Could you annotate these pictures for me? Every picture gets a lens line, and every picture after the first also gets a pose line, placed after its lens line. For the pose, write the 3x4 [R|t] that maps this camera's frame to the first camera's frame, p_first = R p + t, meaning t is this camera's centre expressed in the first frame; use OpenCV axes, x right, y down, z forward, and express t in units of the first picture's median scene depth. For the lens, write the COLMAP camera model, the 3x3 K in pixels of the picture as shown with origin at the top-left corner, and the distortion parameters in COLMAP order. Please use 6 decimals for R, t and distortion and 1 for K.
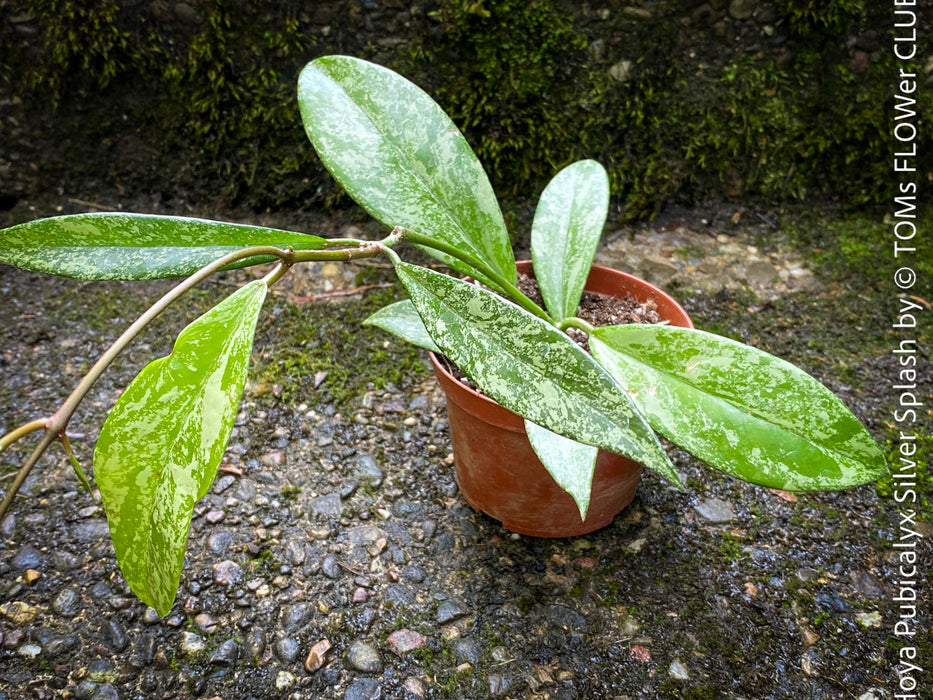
lens RADIAL K [[1308.7, 0, 471.2], [0, 1308.7, 343.9], [0, 0, 1]] dist [0.037944, 0.000000]
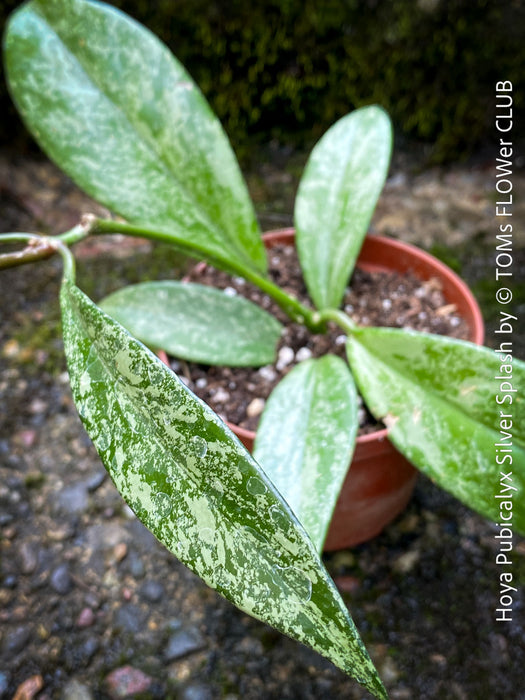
lens RADIAL K [[952.2, 0, 255.1], [0, 952.2, 344.2], [0, 0, 1]] dist [-0.001284, 0.000000]
pose [[0.992882, 0.020627, -0.117304, 0.103328], [-0.003950, 0.990051, 0.140657, -0.086299], [0.119038, -0.139192, 0.983085, 0.402846]]
